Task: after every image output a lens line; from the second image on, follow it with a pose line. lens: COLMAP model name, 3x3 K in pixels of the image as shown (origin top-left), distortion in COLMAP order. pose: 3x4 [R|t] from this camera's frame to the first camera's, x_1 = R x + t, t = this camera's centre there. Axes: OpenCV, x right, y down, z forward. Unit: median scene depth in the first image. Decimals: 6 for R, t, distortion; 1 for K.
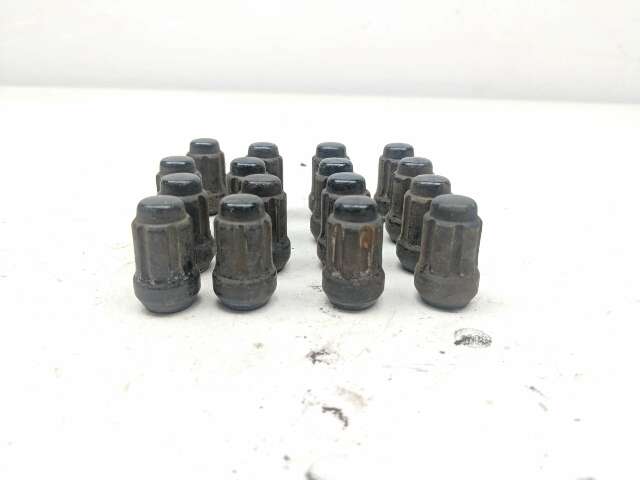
lens RADIAL K [[504.8, 0, 320.0], [0, 504.8, 240.0], [0, 0, 1]] dist [0.032806, -0.172481]
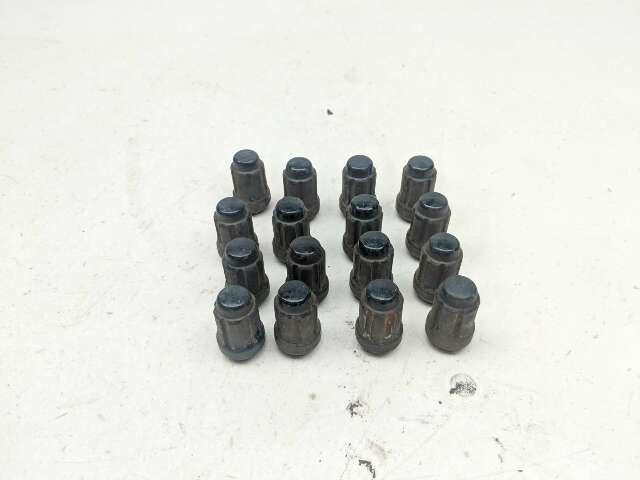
lens RADIAL K [[504.8, 0, 320.0], [0, 504.8, 240.0], [0, 0, 1]] dist [0.032806, -0.172481]
pose [[0.999219, -0.009448, -0.038374, -0.041135], [0.023484, 0.922921, 0.384271, -0.752457], [0.031785, -0.384872, 0.922422, -0.159943]]
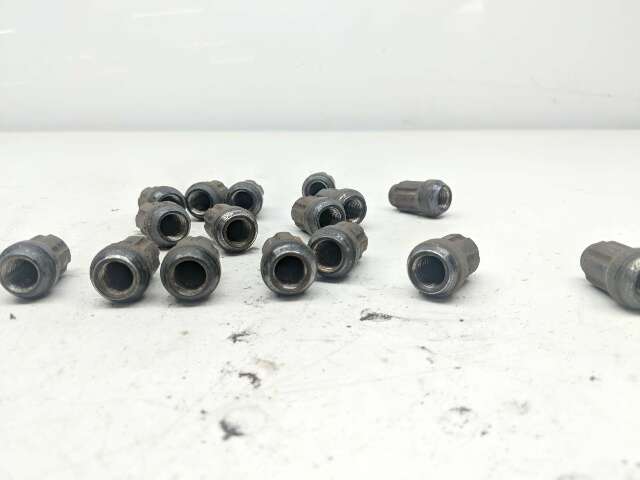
lens RADIAL K [[504.8, 0, 320.0], [0, 504.8, 240.0], [0, 0, 1]] dist [0.032806, -0.172481]
pose [[0.994256, -0.054699, 0.091999, 0.080518], [0.060923, 0.995940, -0.066265, 0.096361], [-0.088001, 0.071490, 0.993552, -0.140520]]
